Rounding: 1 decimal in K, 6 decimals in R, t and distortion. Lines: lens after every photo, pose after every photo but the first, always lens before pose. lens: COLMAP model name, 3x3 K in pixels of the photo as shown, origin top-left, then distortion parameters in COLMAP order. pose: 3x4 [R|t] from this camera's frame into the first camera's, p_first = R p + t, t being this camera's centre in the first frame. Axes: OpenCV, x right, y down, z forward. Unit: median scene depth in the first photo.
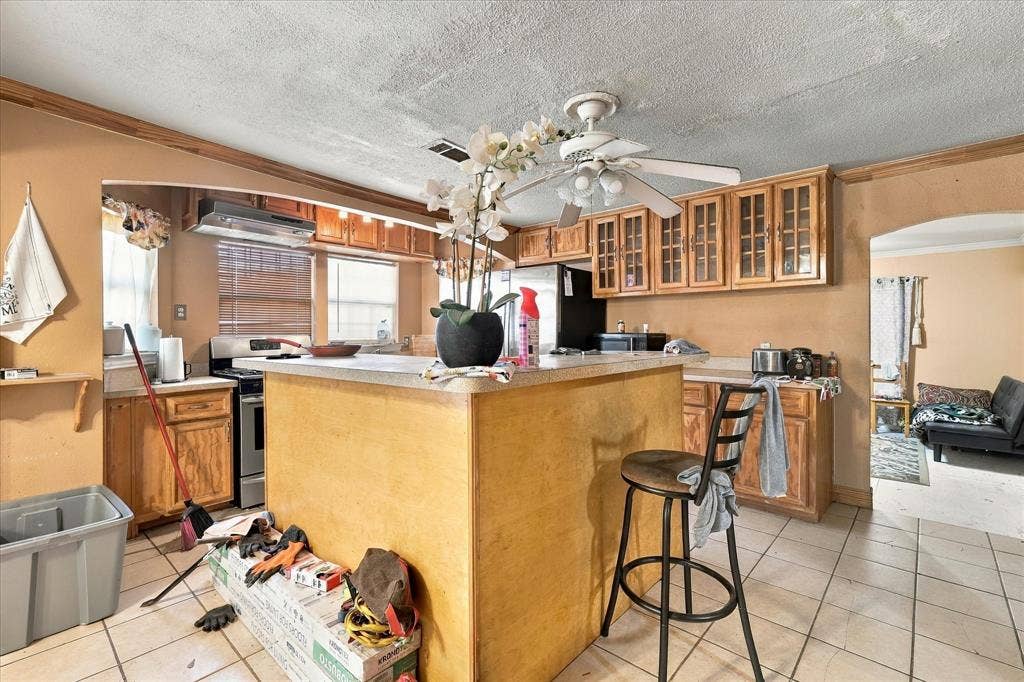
lens RADIAL K [[458.5, 0, 505.2], [0, 458.5, 336.1], [0, 0, 1]] dist [0.000929, 0.000288]
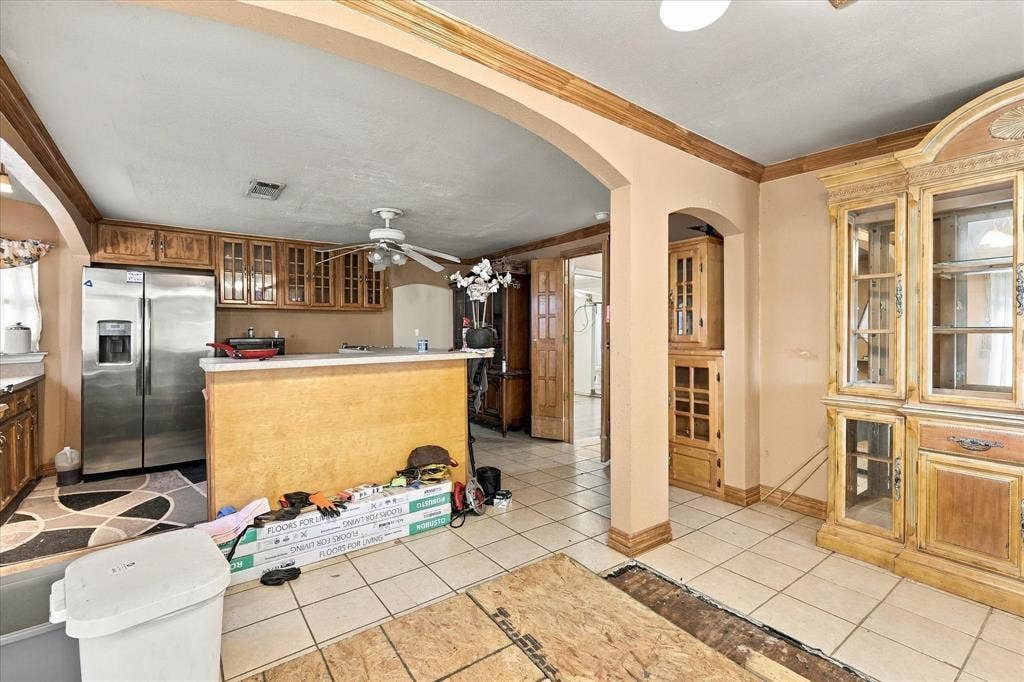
lens RADIAL K [[458.5, 0, 515.1], [0, 458.5, 337.8], [0, 0, 1]] dist [0.000929, 0.000288]
pose [[0.201738, -0.008813, 0.979400, -1.136982], [0.016732, 0.999845, 0.005551, -0.003567], [-0.979297, 0.015268, 0.201854, 0.102304]]
